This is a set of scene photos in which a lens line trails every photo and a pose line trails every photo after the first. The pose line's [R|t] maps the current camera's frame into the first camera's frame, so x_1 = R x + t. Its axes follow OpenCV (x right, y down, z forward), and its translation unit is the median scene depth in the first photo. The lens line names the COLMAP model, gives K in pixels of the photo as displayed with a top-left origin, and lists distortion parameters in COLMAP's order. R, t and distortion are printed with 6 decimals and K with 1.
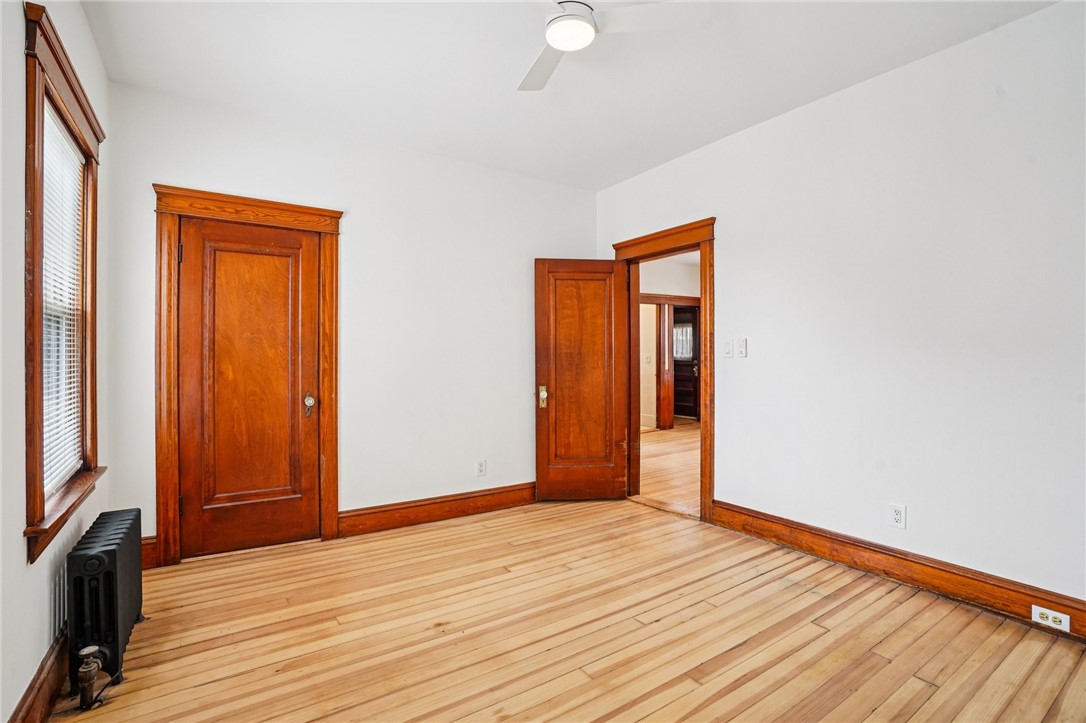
lens RADIAL K [[504.8, 0, 543.3], [0, 504.8, 352.4], [0, 0, 1]] dist [-0.028345, 0.006843]
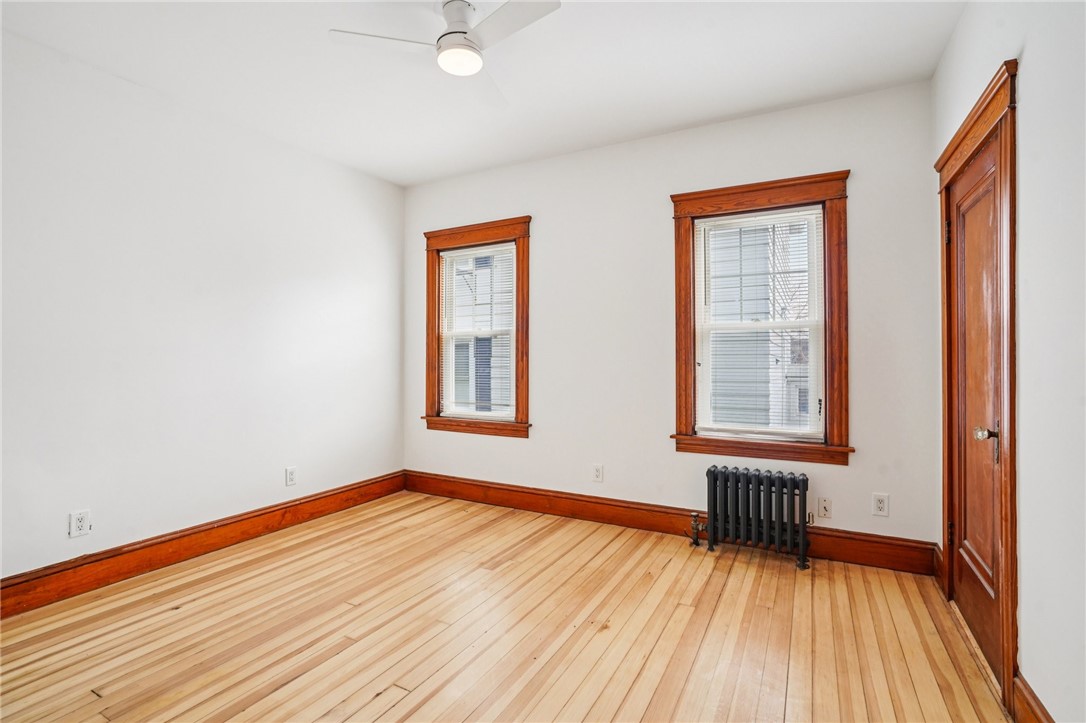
lens RADIAL K [[504.8, 0, 543.0], [0, 504.8, 360.4], [0, 0, 1]] dist [-0.028345, 0.006843]
pose [[-0.883764, -0.002579, -0.467926, 0.375615], [-0.001279, 0.999994, -0.003096, 0.015804], [0.467931, -0.002138, -0.883762, 1.858450]]
